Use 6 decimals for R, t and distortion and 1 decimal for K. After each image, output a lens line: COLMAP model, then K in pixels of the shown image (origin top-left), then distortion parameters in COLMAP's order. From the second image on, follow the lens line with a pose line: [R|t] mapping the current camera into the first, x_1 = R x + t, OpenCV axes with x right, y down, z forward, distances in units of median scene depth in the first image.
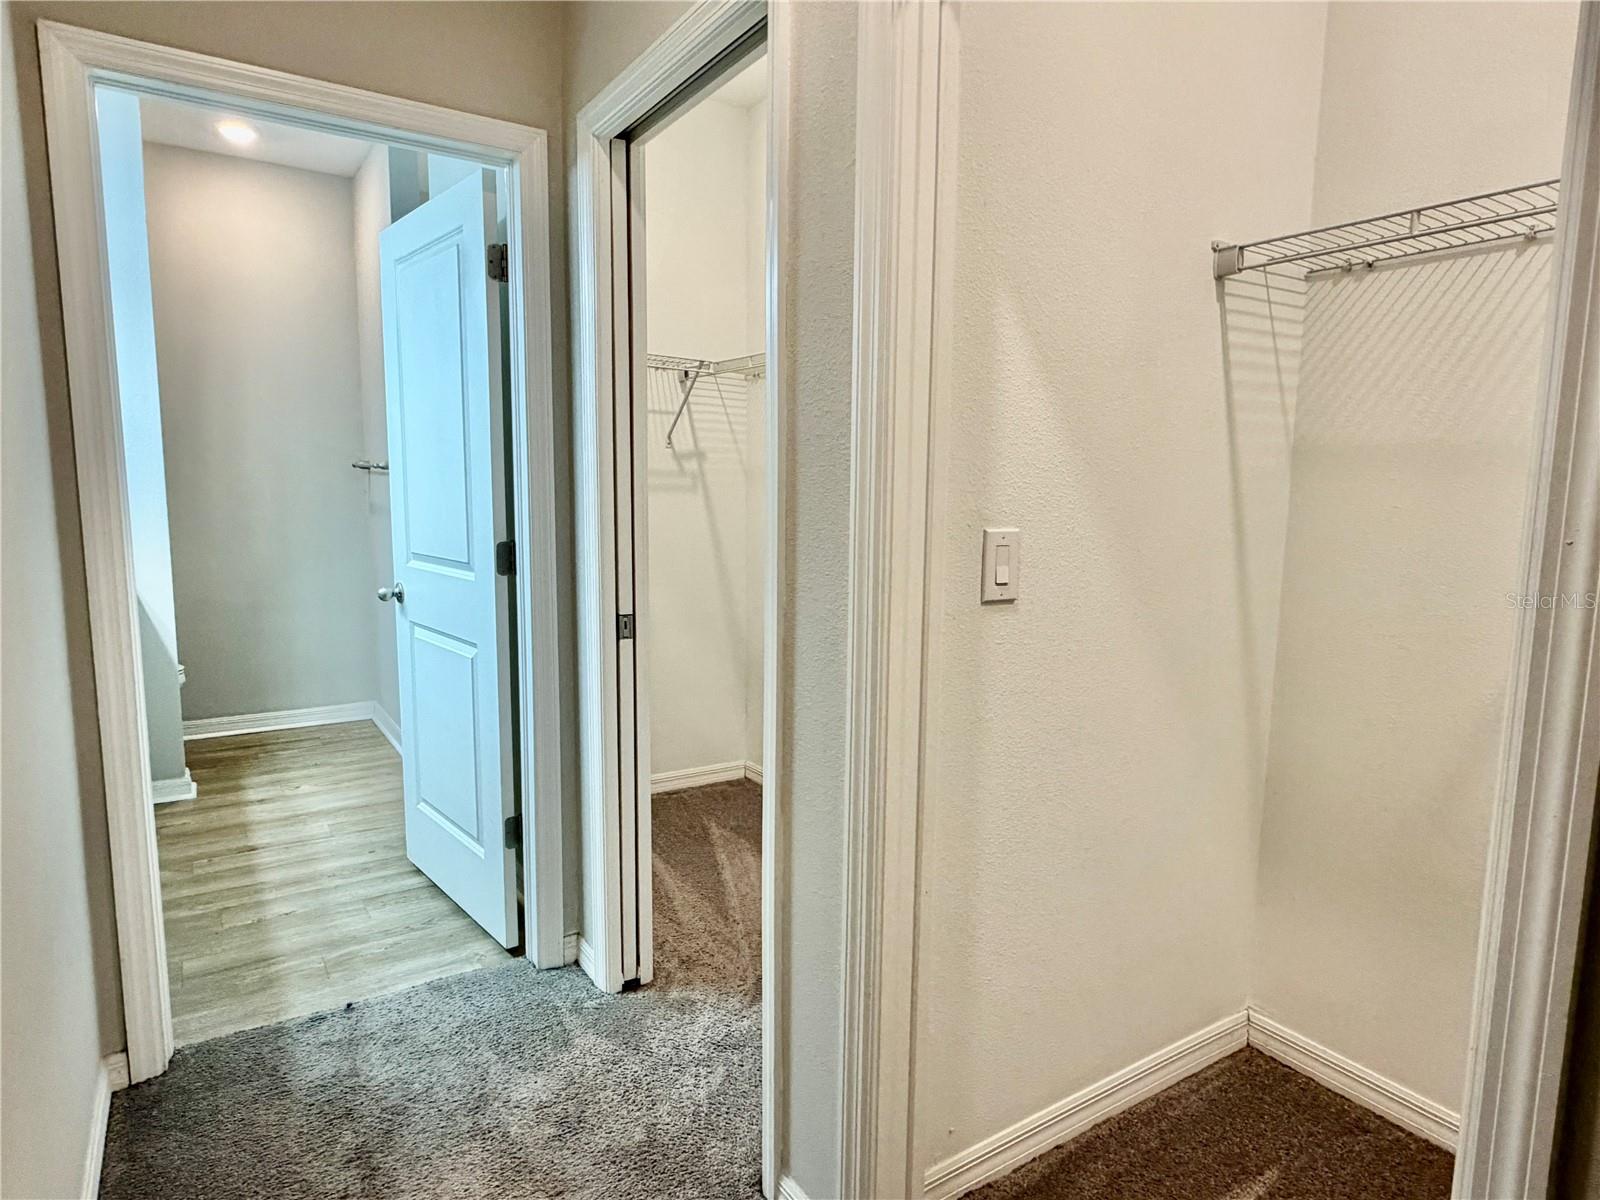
lens RADIAL K [[953.3, 0, 800.0], [0, 953.3, 600.0], [0, 0, 1]] dist [0.001828, 0.002137]
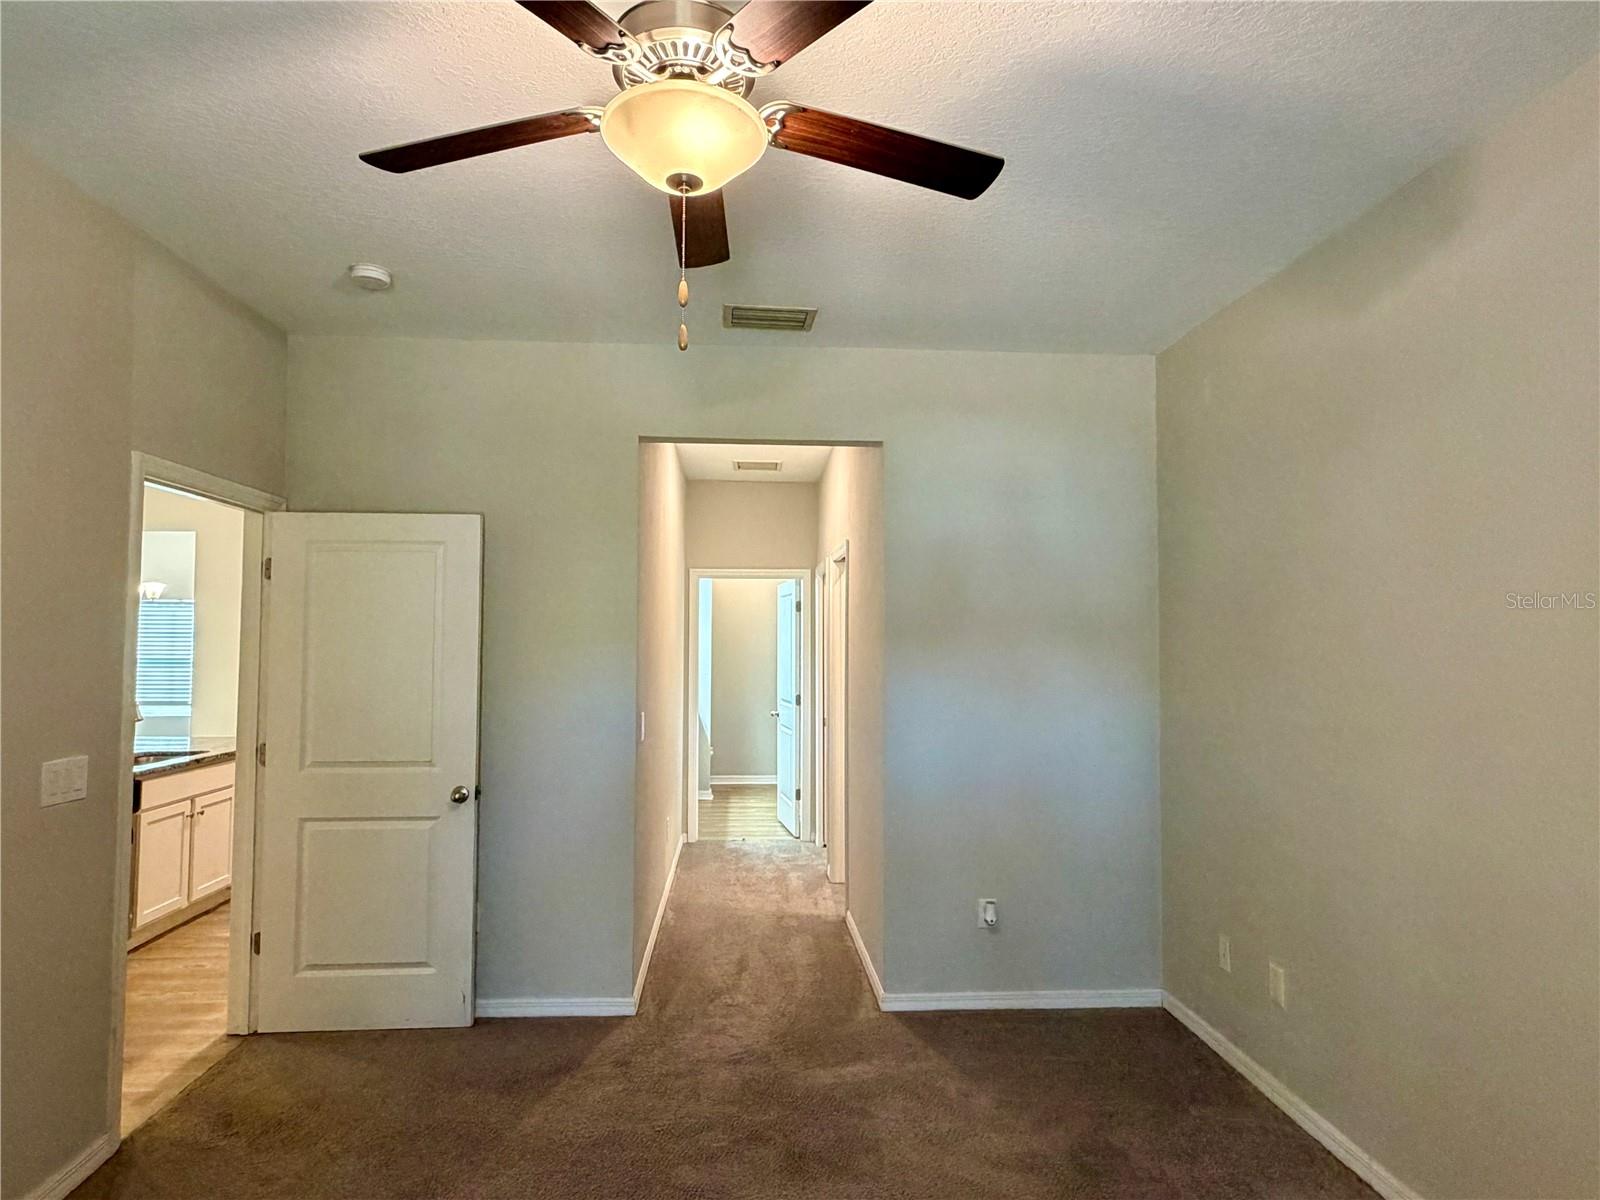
lens RADIAL K [[953.3, 0, 800.0], [0, 953.3, 600.0], [0, 0, 1]] dist [0.001828, 0.002137]
pose [[0.874406, -0.031240, -0.484188, 0.728776], [-0.055503, 0.984934, -0.163783, 0.086190], [0.482010, 0.170087, 0.859498, -1.034168]]
